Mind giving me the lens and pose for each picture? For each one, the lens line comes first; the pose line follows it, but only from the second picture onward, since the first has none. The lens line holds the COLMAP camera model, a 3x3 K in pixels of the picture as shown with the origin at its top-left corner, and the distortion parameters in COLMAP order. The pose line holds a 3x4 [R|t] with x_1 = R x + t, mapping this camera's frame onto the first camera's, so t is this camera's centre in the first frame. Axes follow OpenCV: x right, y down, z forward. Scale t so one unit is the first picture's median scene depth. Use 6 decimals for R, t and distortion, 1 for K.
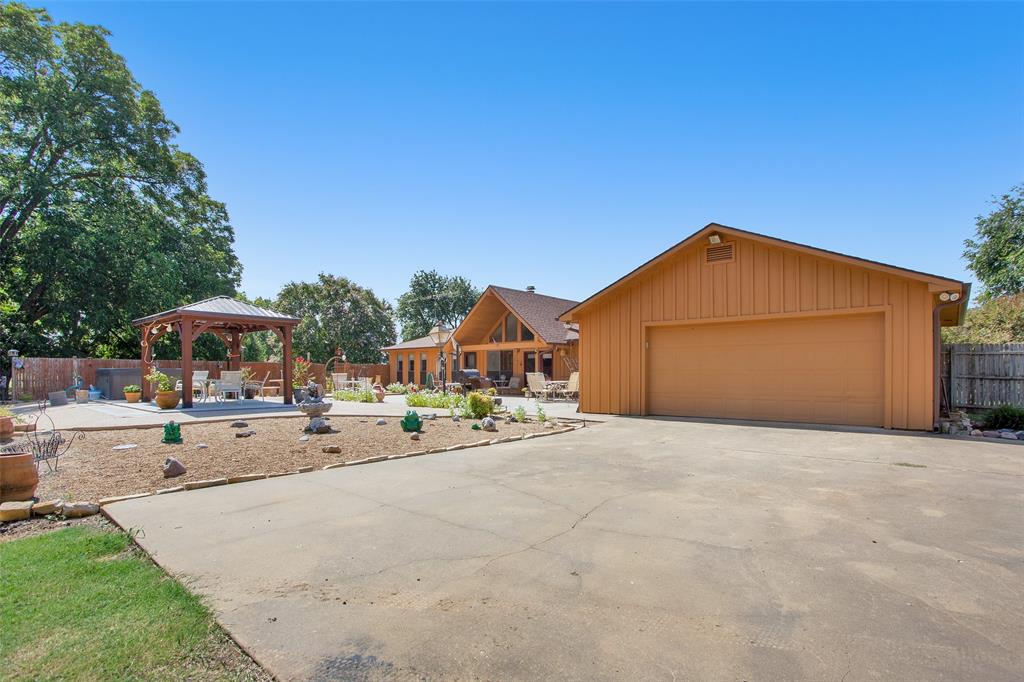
lens RADIAL K [[531.9, 0, 510.1], [0, 531.9, 387.2], [0, 0, 1]] dist [0.000362, 0.000507]
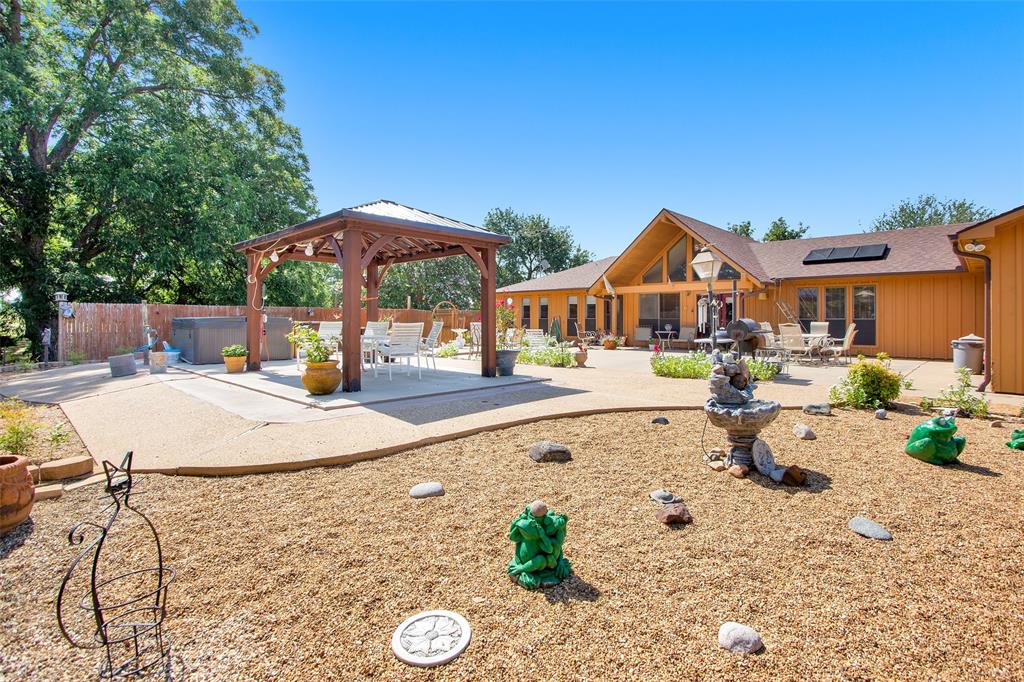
lens RADIAL K [[498.1, 0, 510.6], [0, 498.1, 325.3], [0, 0, 1]] dist [-0.020816, 0.000679]
pose [[0.999841, -0.001279, -0.017789, -0.225945], [0.001079, 0.999936, -0.011287, -0.012422], [0.017802, 0.011266, 0.999778, 0.252671]]
